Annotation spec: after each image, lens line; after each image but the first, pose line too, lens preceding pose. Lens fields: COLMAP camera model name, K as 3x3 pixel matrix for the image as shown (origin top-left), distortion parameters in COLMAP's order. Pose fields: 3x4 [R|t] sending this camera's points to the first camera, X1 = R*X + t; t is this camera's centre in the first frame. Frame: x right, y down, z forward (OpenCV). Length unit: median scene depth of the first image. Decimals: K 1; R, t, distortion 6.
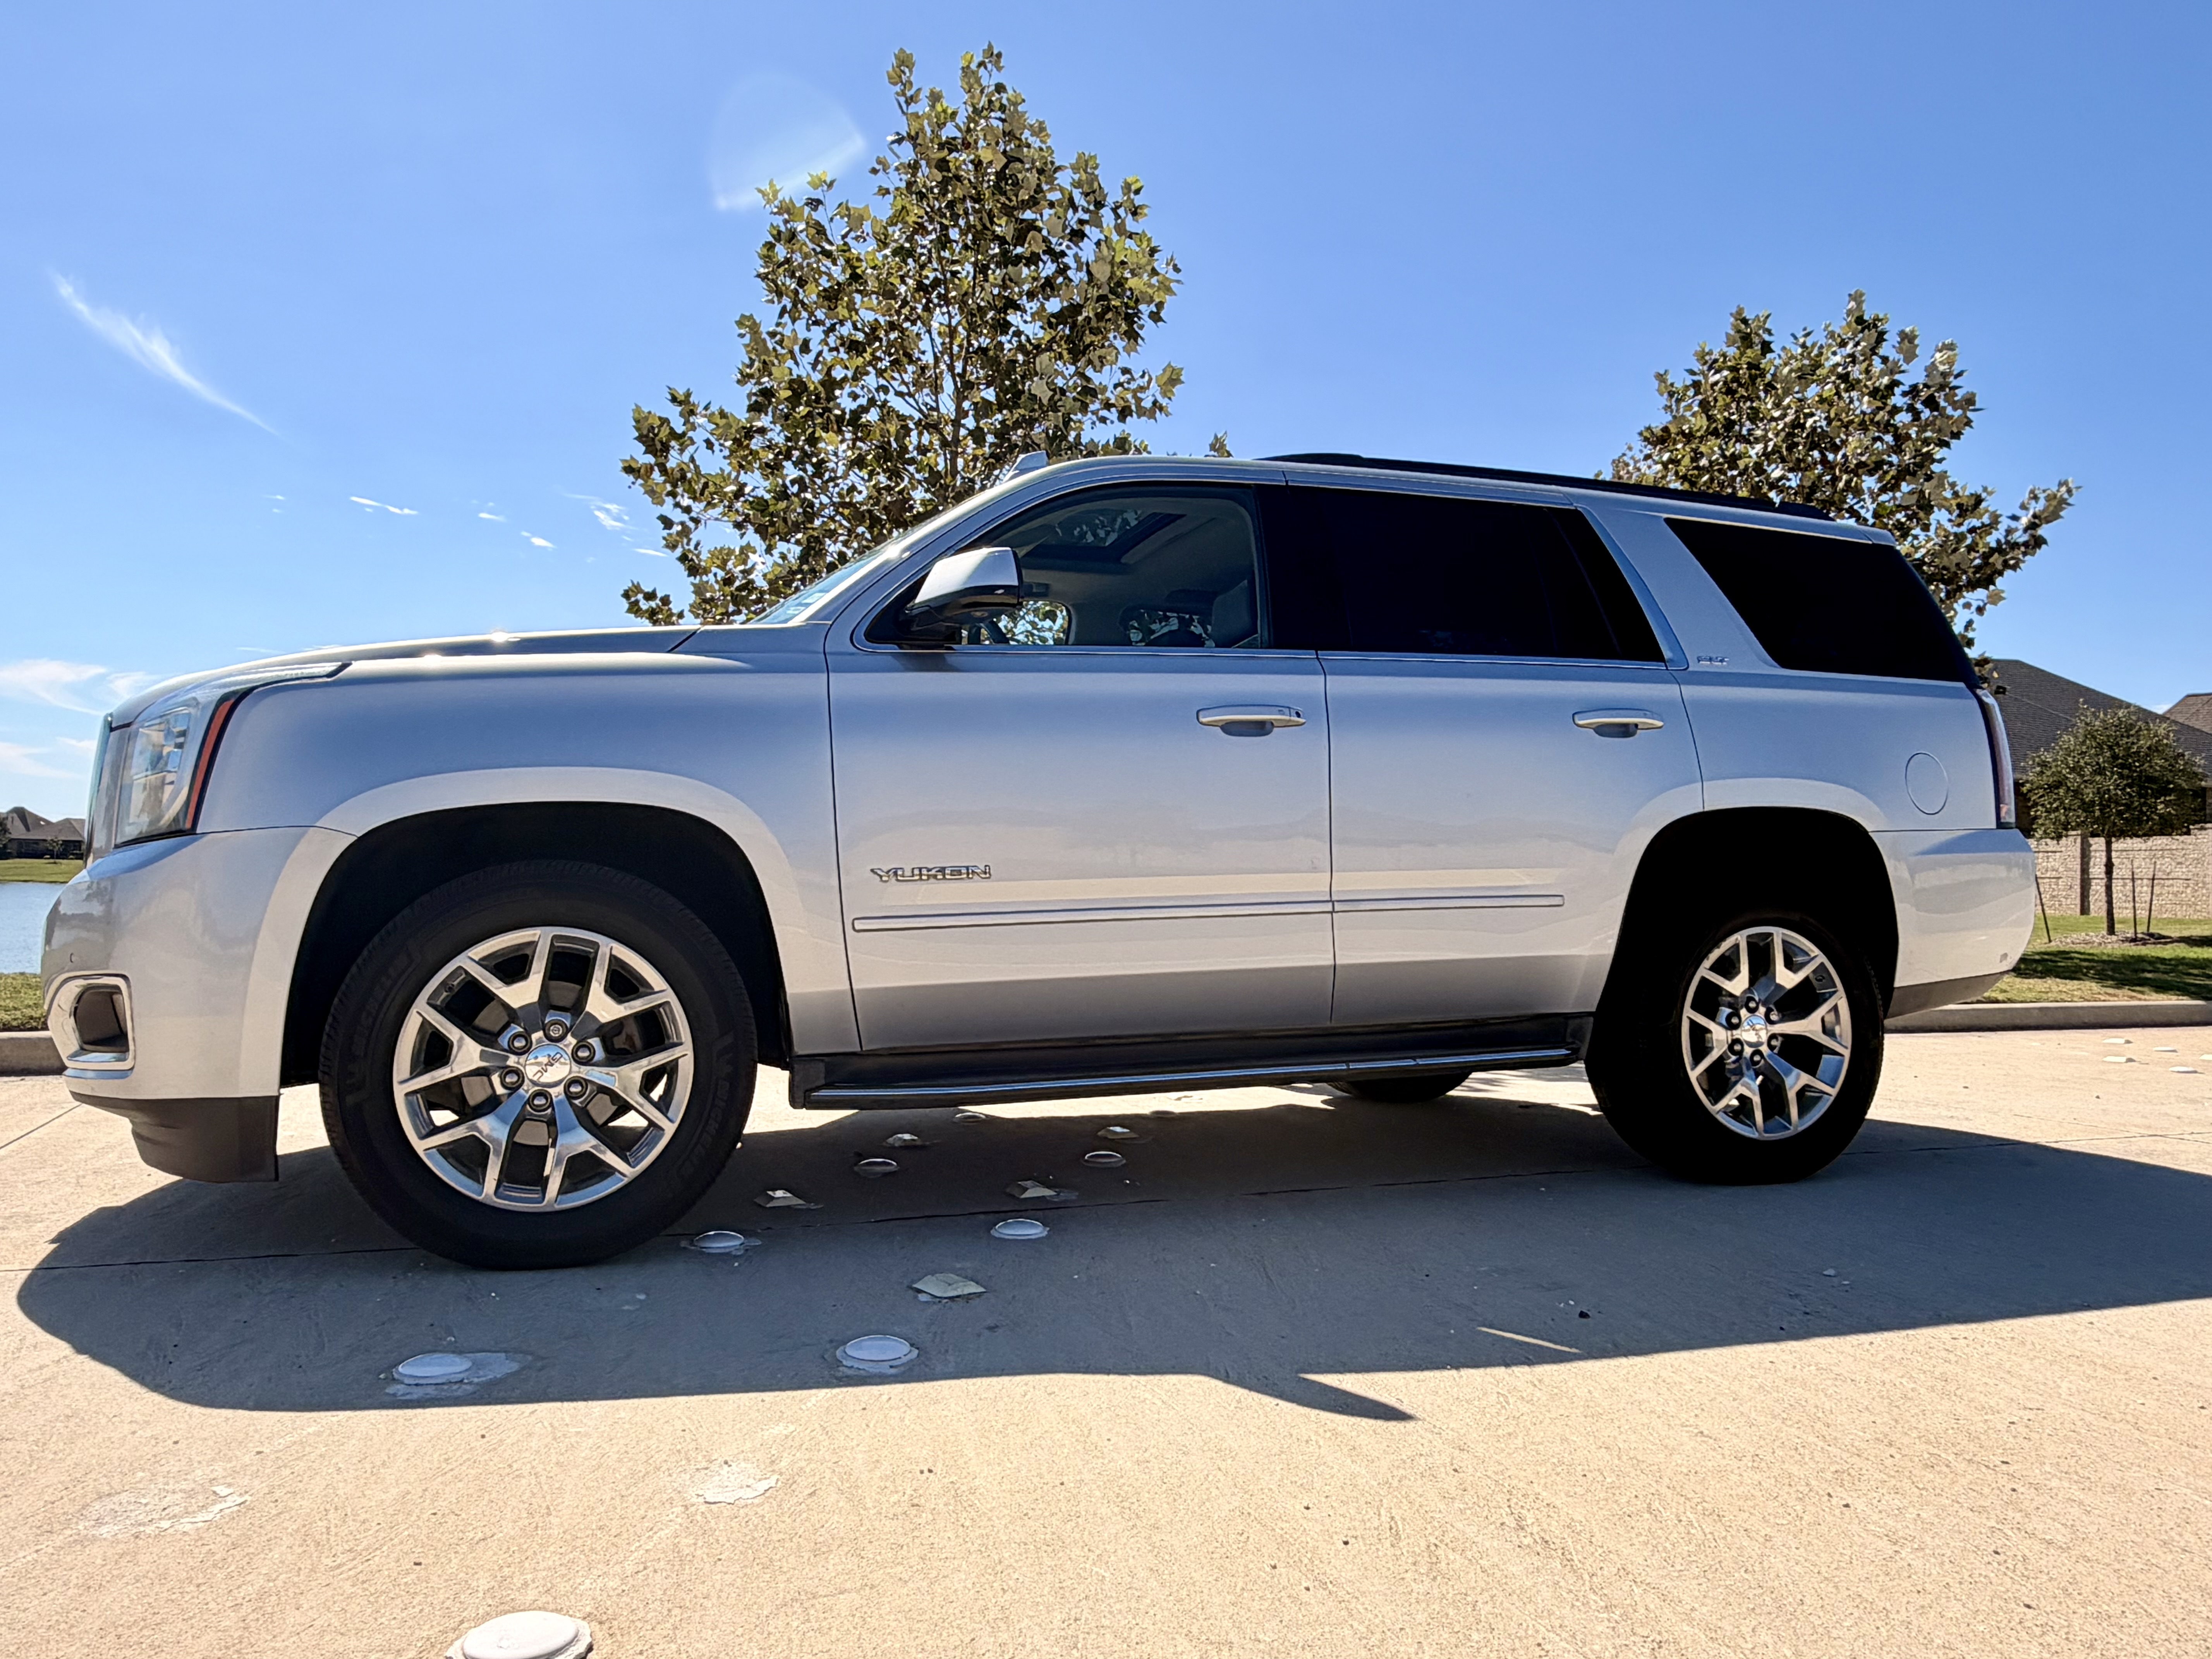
lens RADIAL K [[1564.8, 0, 1104.3], [0, 1564.8, 834.7], [0, 0, 1]] dist [-0.027658, -0.002624]
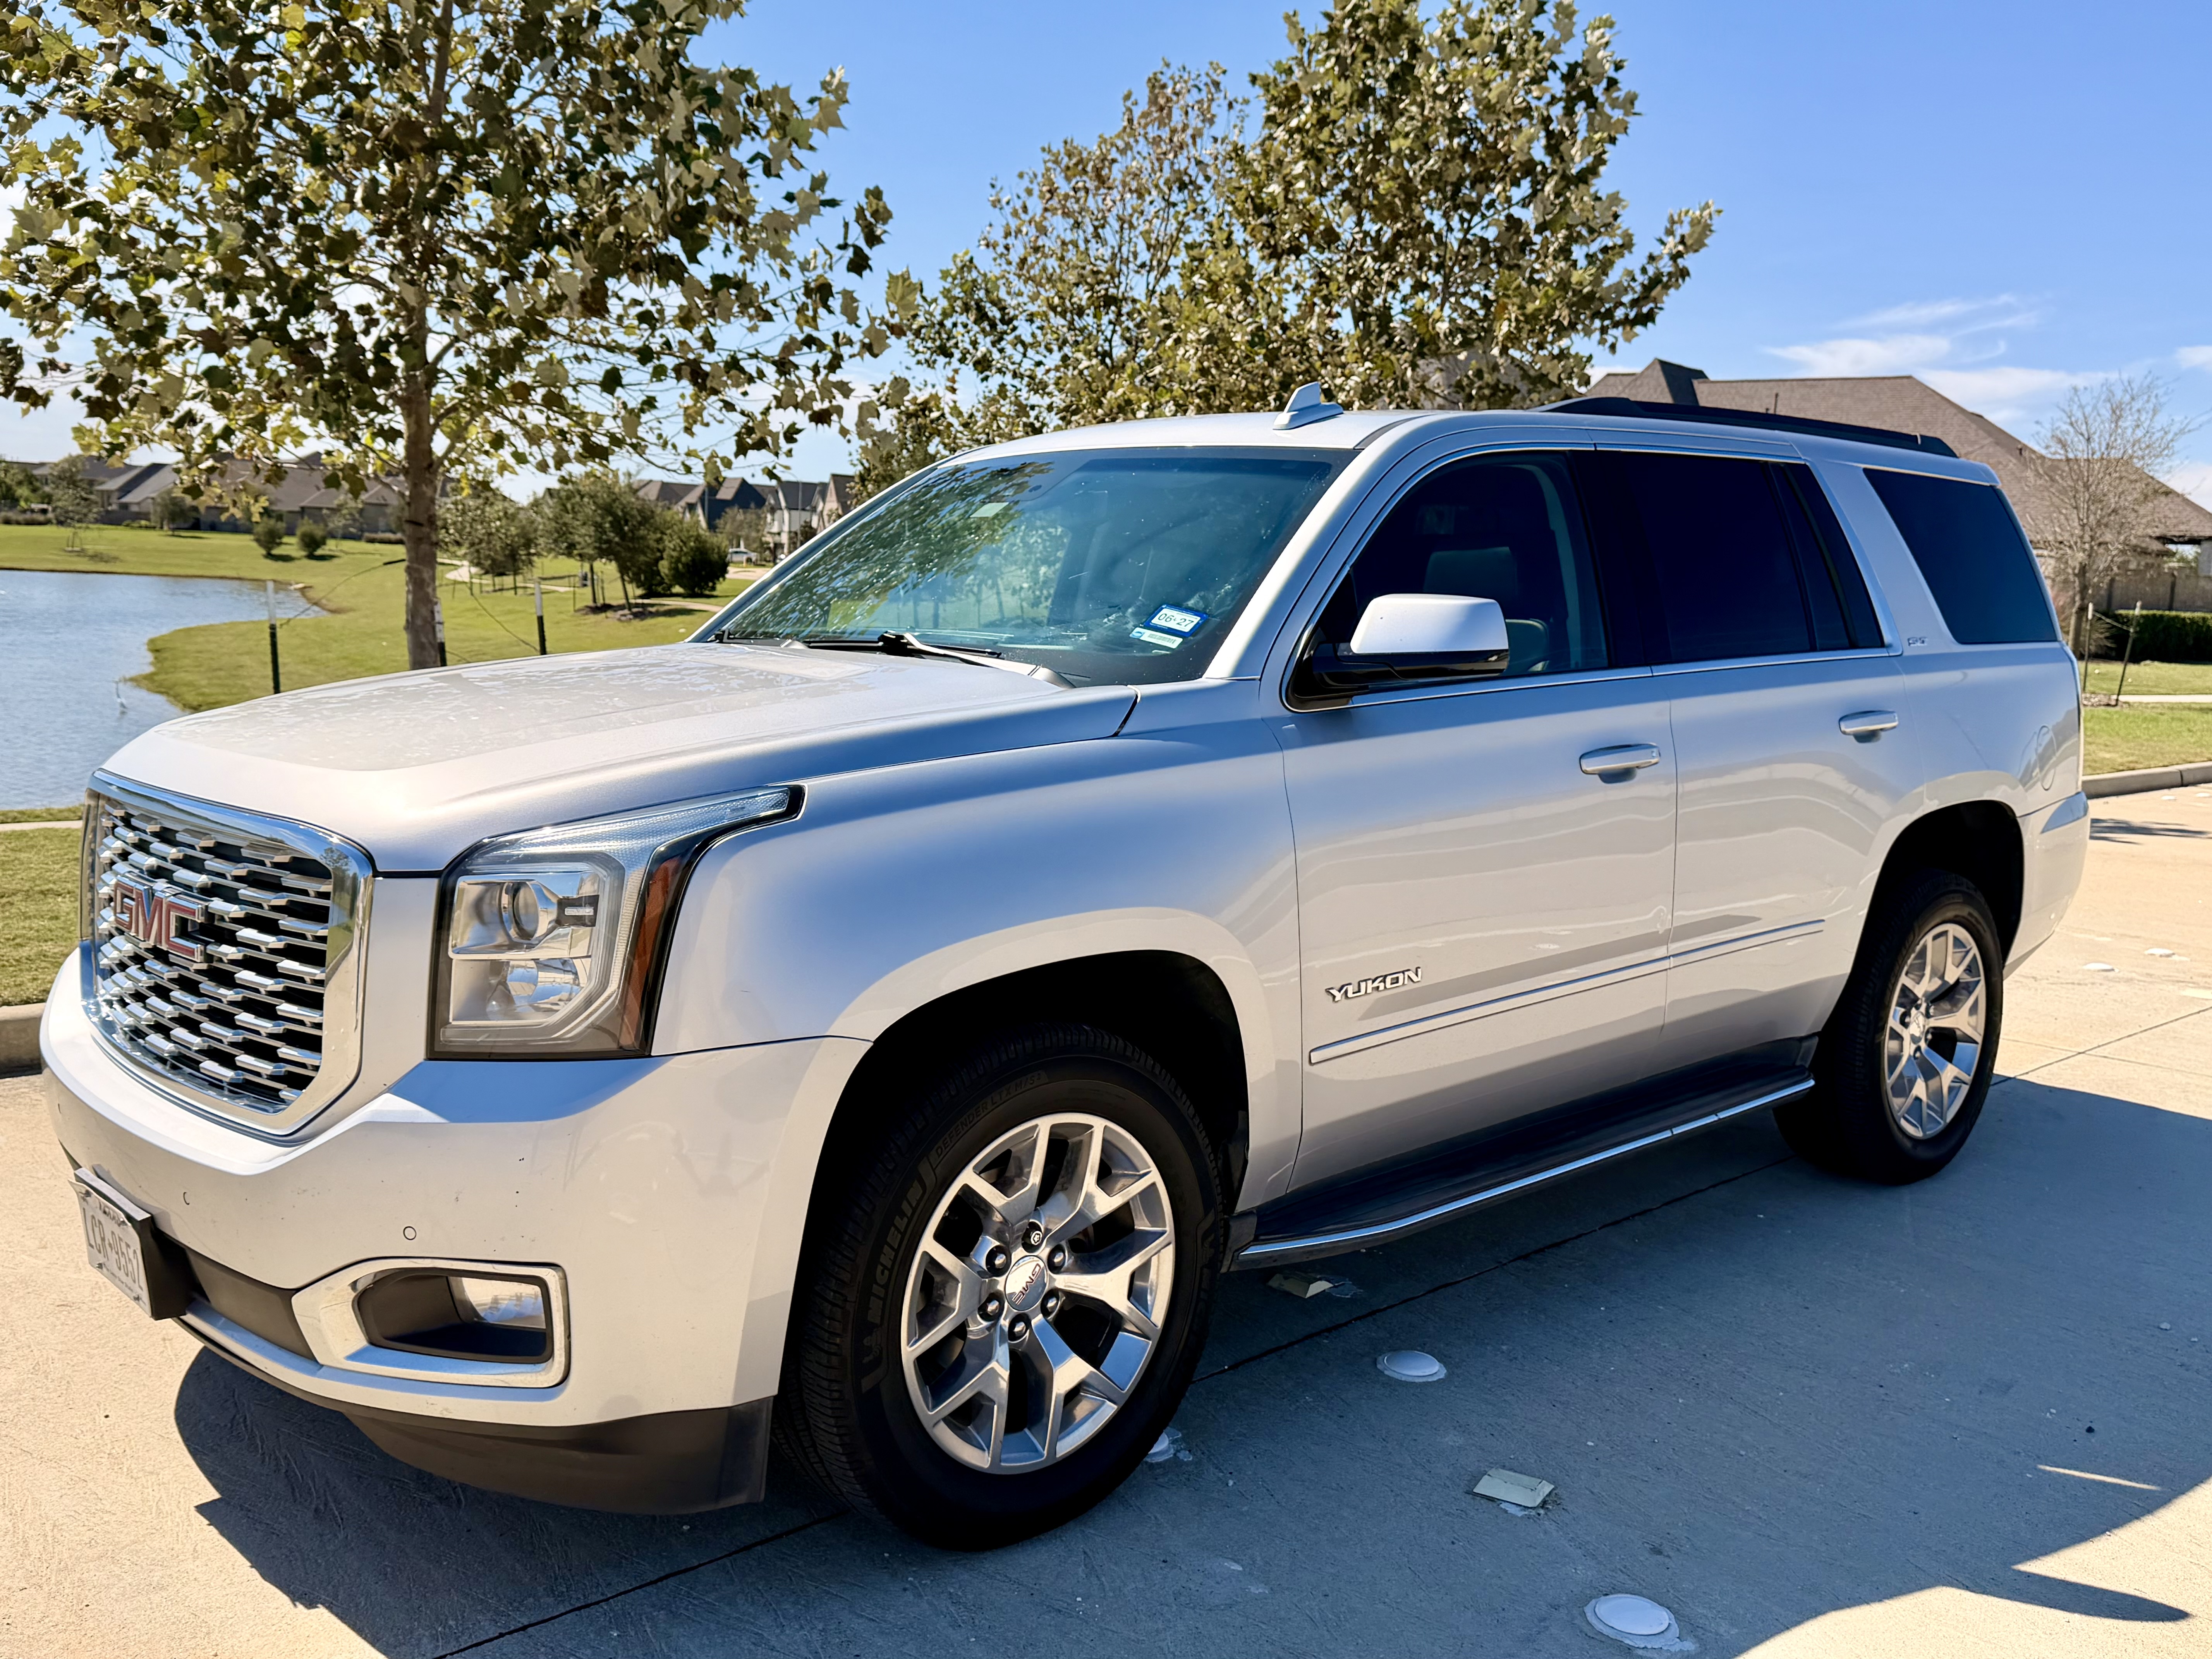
lens RADIAL K [[2000.8, 0, 1107.5], [0, 2000.8, 825.4], [0, 0, 1]] dist [-0.009366, -0.027965]
pose [[0.924806, -0.025504, 0.379584, -0.514148], [-0.040243, 0.985595, 0.164267, -0.180526], [-0.378306, -0.167190, 0.910457, 0.082264]]
